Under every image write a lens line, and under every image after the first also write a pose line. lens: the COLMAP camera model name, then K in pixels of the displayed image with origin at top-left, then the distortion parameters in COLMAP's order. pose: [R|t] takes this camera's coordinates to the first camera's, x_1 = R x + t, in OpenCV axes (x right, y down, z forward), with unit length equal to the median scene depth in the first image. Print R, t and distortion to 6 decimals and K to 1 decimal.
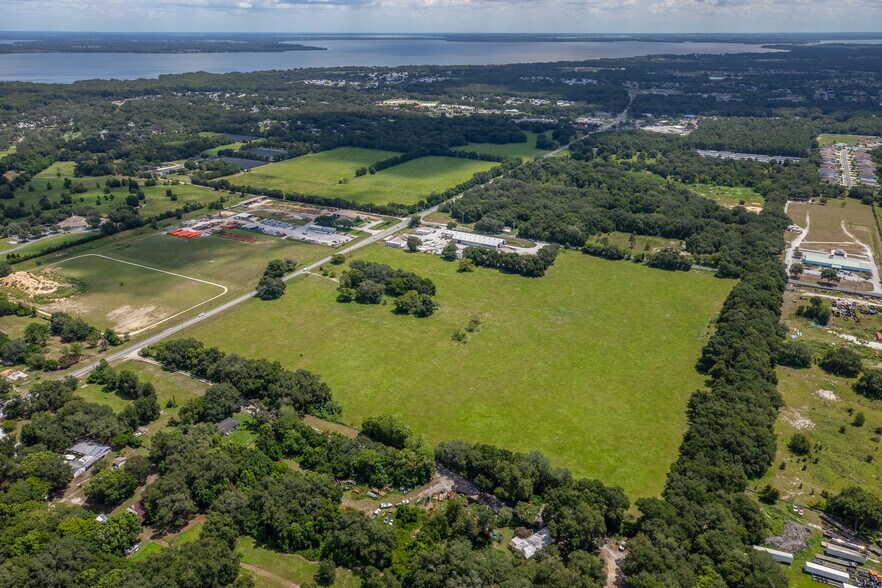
lens RADIAL K [[628.3, 0, 436.3], [0, 628.3, 293.0], [0, 0, 1]] dist [0.009074, 0.007025]
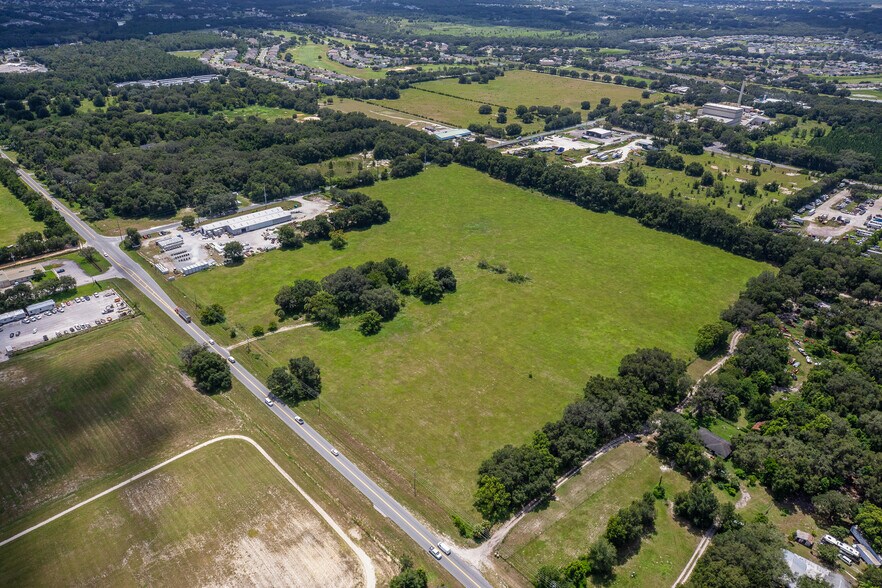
lens RADIAL K [[605.5, 0, 439.0], [0, 605.5, 292.1], [0, 0, 1]] dist [0.004710, 0.007137]
pose [[0.295466, -0.449228, 0.843145, -0.509965], [0.346441, 0.872857, 0.343654, -0.175122], [-0.890325, 0.190562, 0.413531, 0.478225]]
